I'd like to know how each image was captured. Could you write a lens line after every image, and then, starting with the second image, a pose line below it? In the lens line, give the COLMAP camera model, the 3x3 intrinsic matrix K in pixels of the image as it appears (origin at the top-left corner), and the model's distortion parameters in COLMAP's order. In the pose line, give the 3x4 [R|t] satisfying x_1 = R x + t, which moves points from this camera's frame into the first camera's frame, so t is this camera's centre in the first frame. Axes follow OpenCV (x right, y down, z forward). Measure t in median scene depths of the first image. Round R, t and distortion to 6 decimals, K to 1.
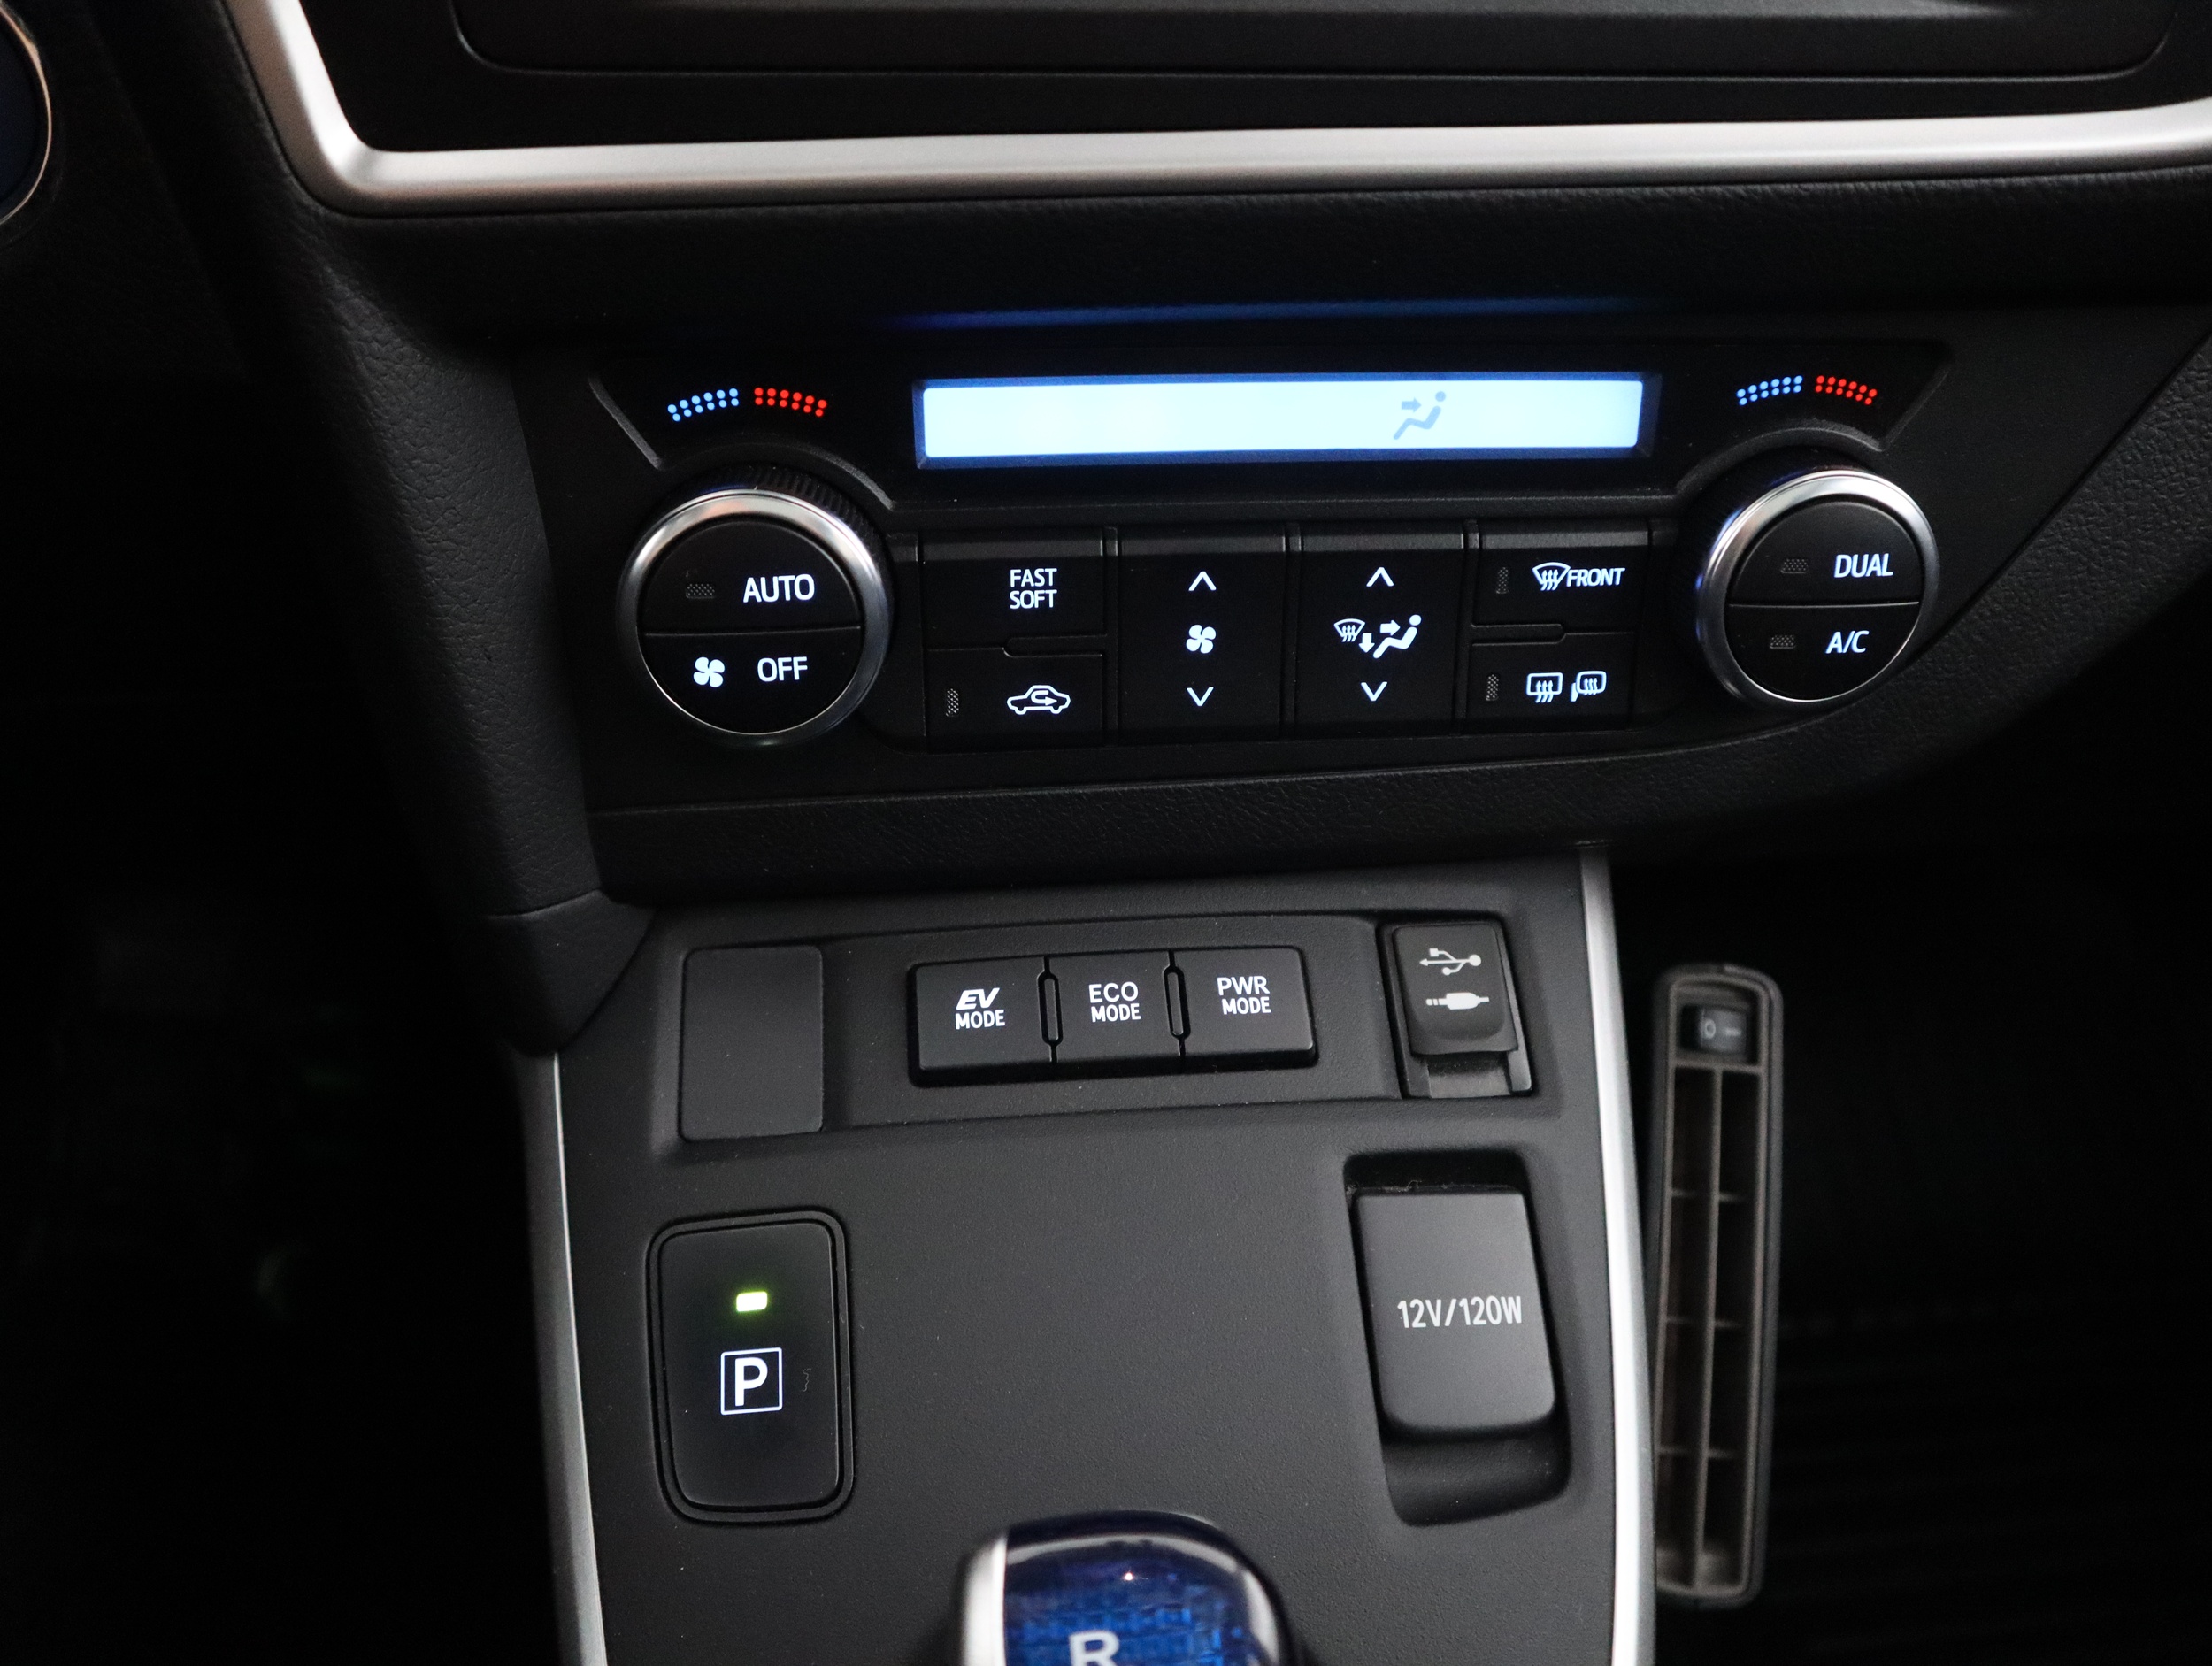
lens RADIAL K [[1732.2, 0, 1106.0], [0, 1732.2, 833.0], [0, 0, 1]] dist [-0.128179, 0.092351]
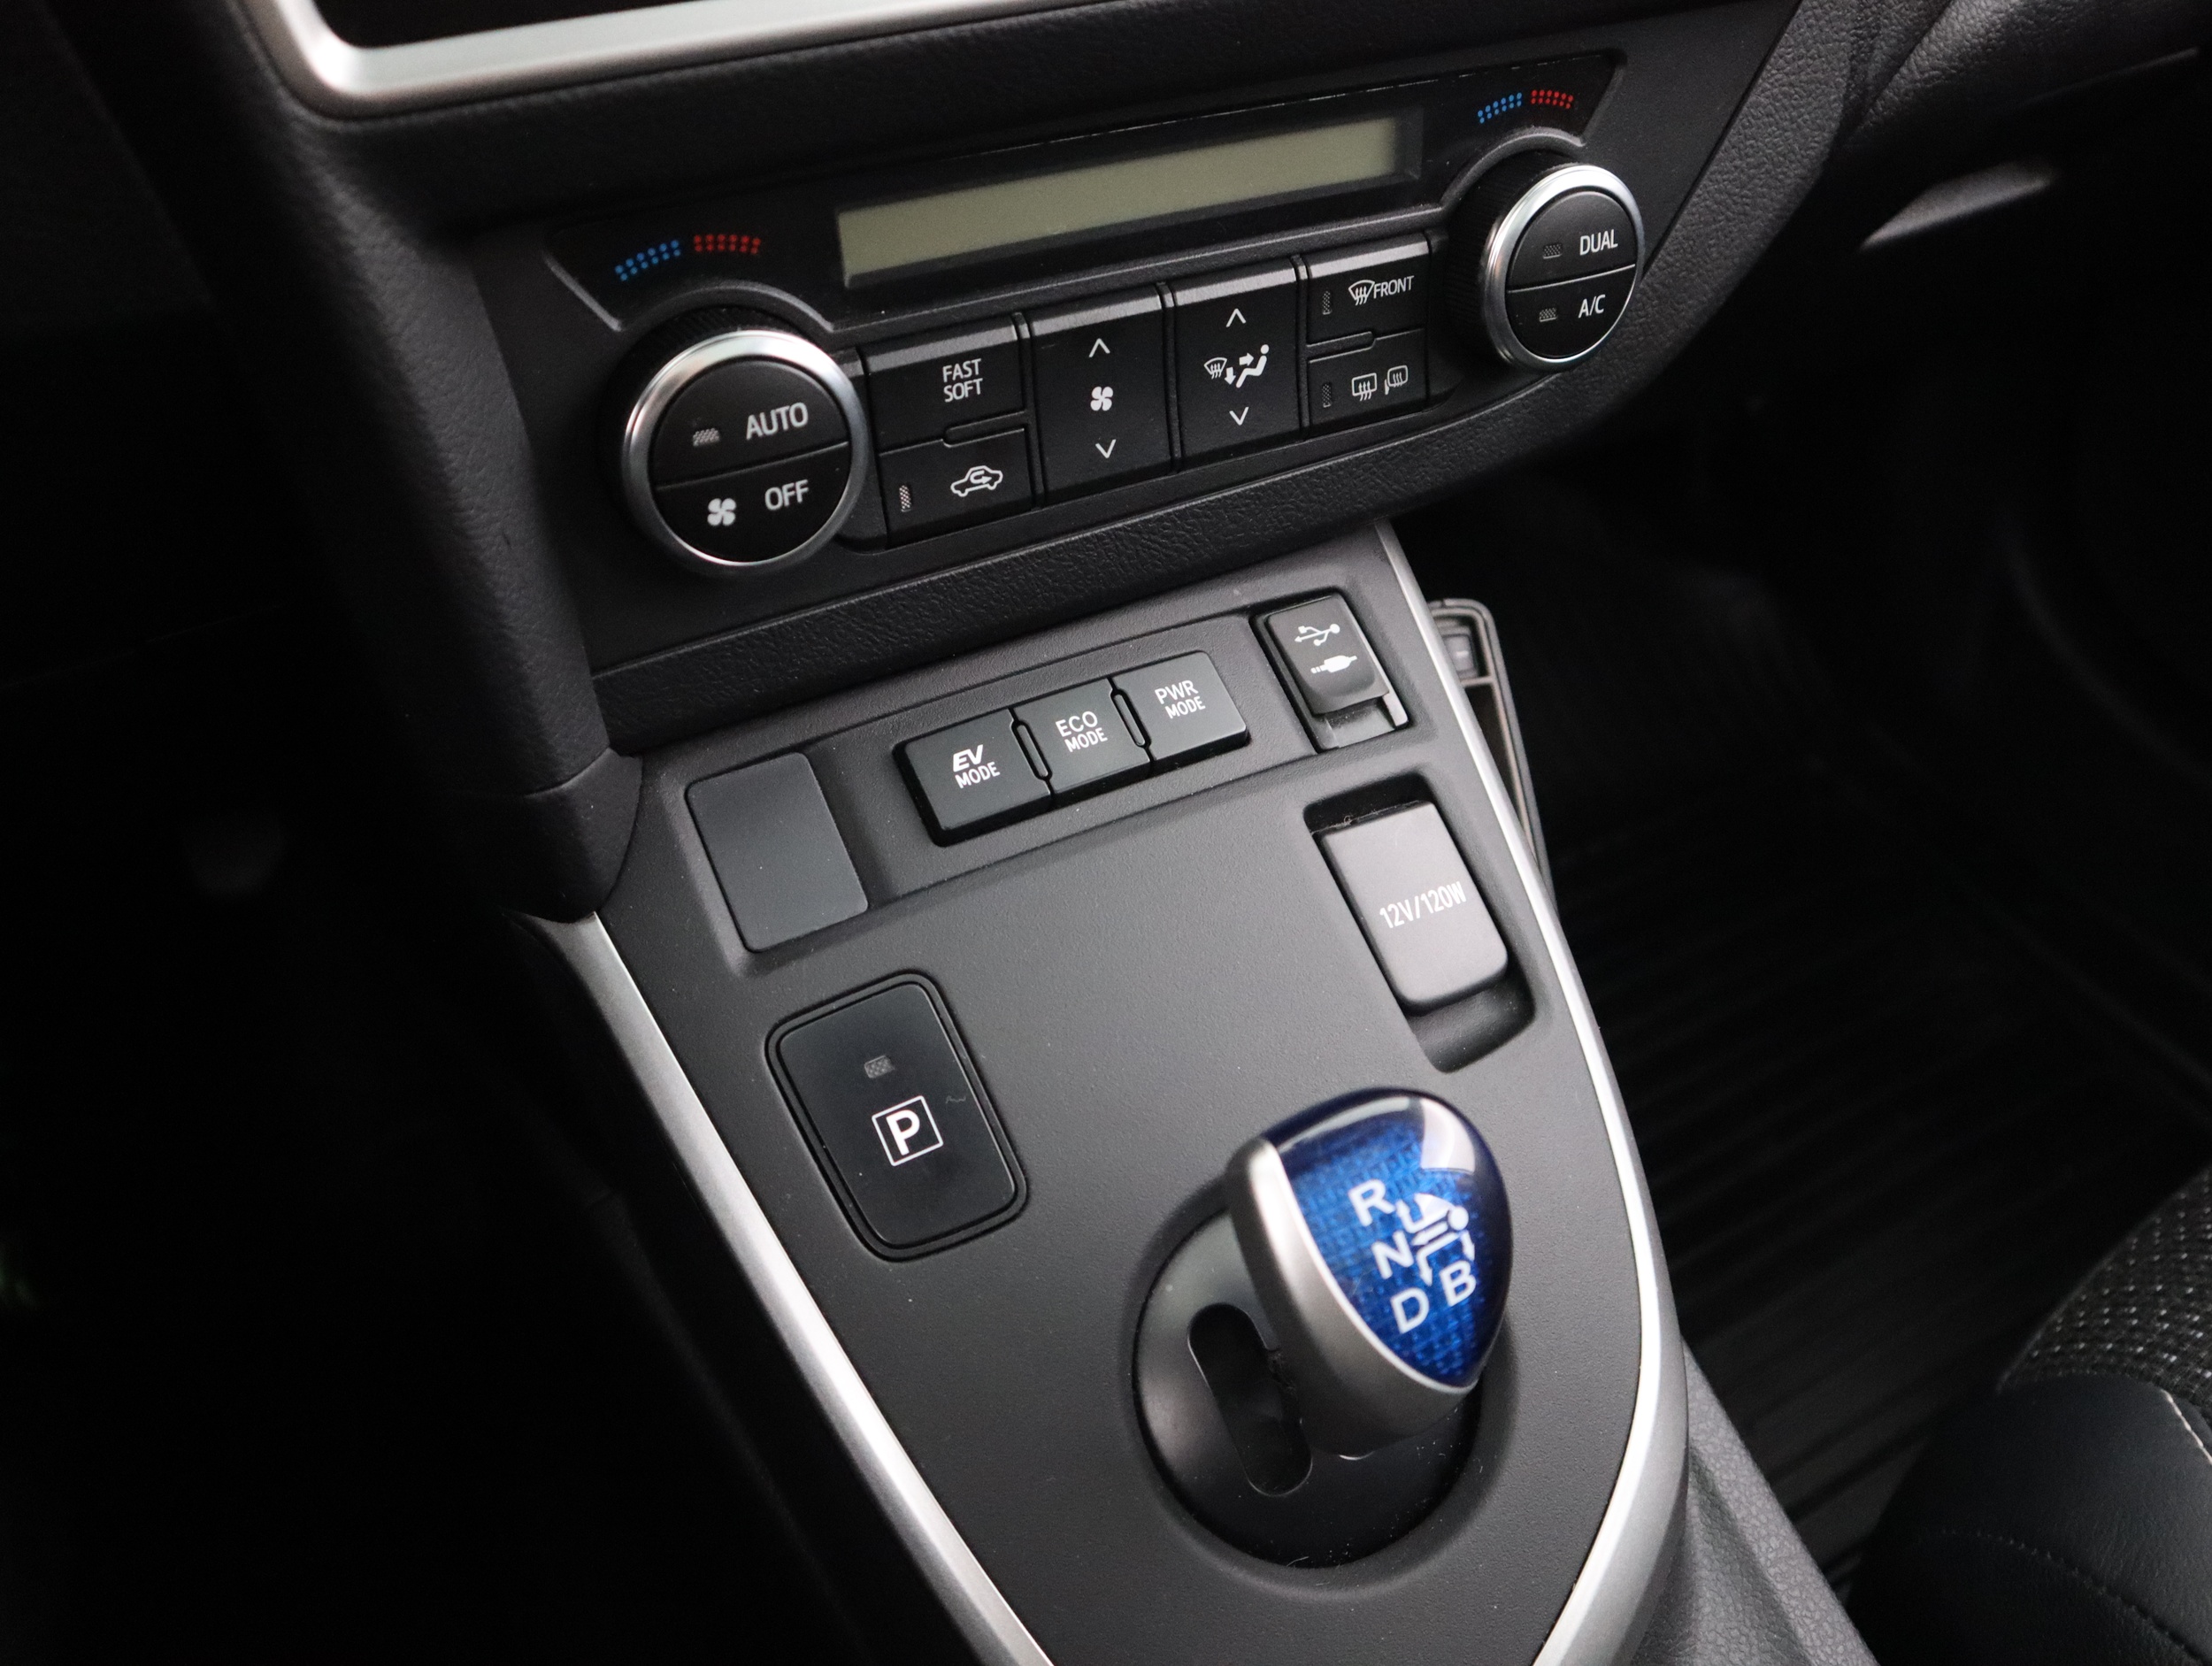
lens RADIAL K [[1732.2, 0, 1106.0], [0, 1732.2, 833.0], [0, 0, 1]] dist [-0.128179, 0.092351]
pose [[0.919122, -0.259207, 0.296694, -0.349316], [0.216668, 0.961535, 0.168836, -0.027914], [-0.329045, -0.090897, 0.939929, -0.085393]]
